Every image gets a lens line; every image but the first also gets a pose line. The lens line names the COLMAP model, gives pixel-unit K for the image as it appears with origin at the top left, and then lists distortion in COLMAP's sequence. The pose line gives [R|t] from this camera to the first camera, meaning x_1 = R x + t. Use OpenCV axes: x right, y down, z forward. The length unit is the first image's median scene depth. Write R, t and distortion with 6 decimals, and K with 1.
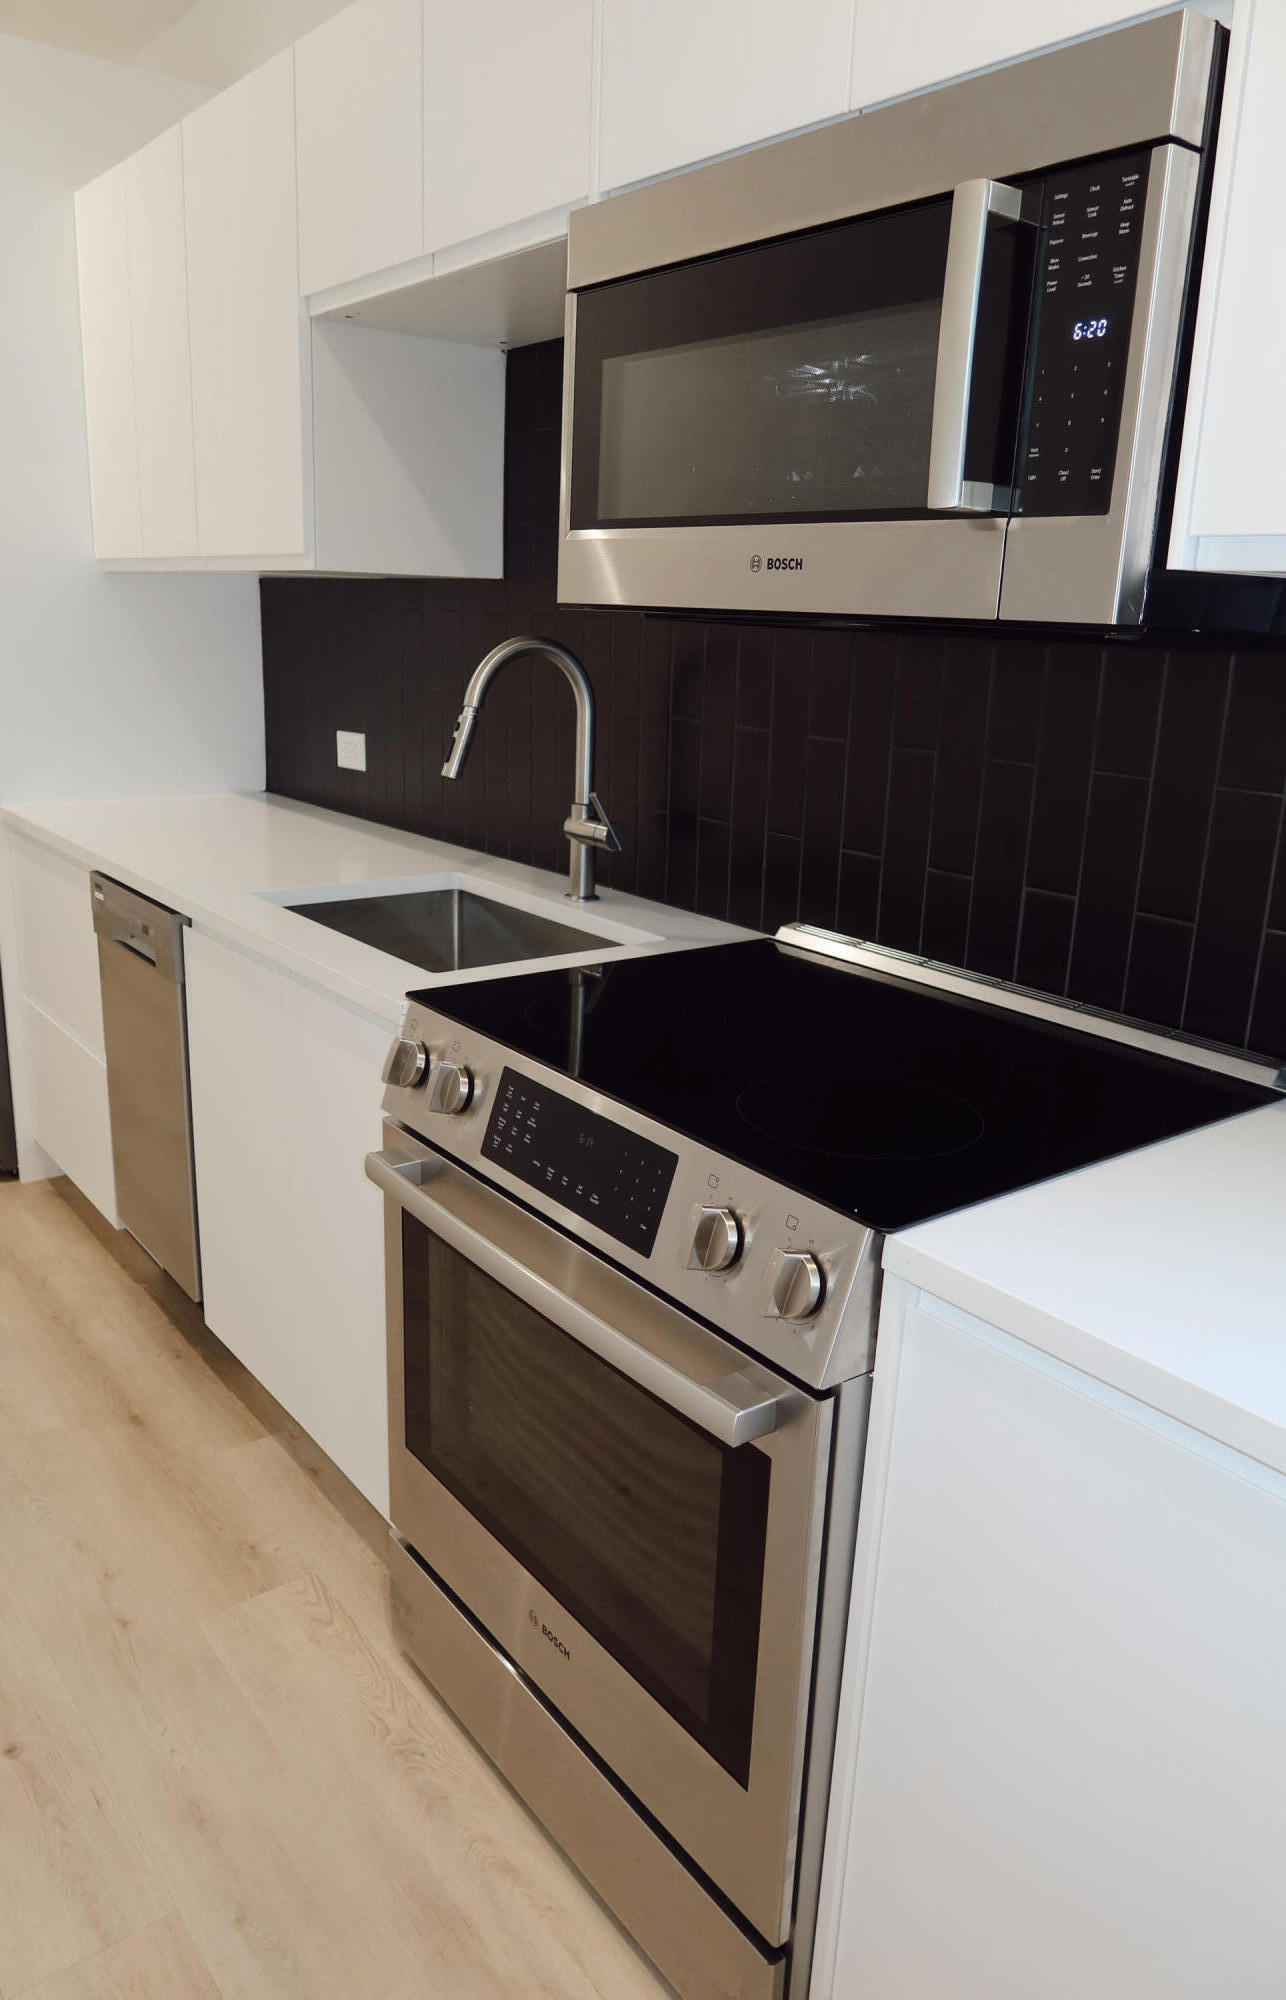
lens RADIAL K [[1403.5, 0, 643.0], [0, 1403.5, 1000.0], [0, 0, 1]] dist [0.000049, -0.001466]
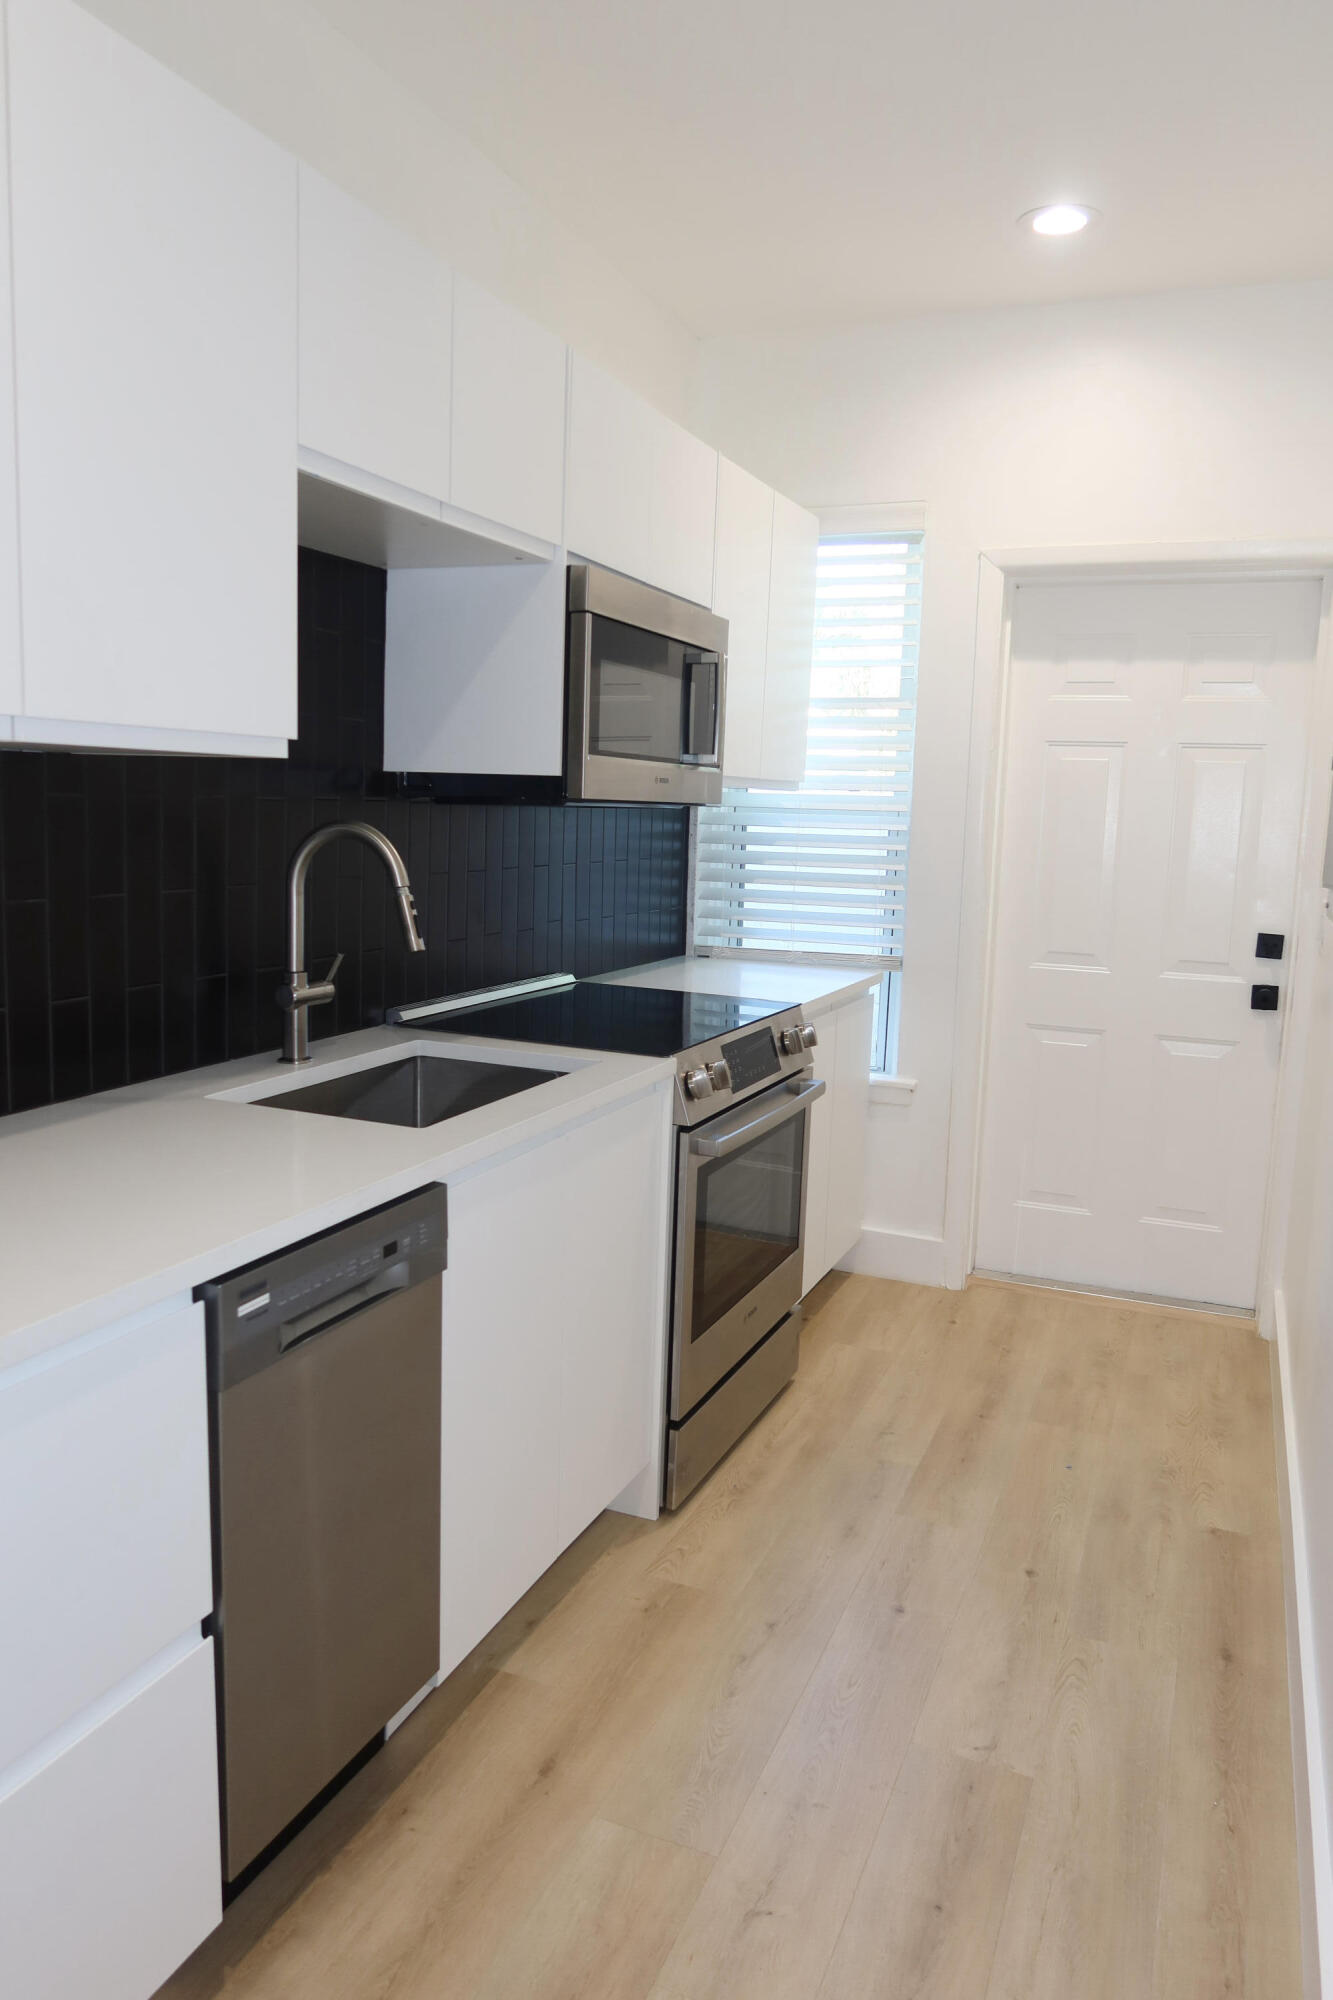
lens RADIAL K [[1437.3, 0, 610.8], [0, 1437.3, 1008.2], [0, 0, 1]] dist [-0.005222, -0.002620]
pose [[-0.477299, -0.163389, 0.863418, -1.264644], [0.196072, 0.937989, 0.285889, -0.434524], [-0.856587, 0.305747, -0.415665, 1.441601]]
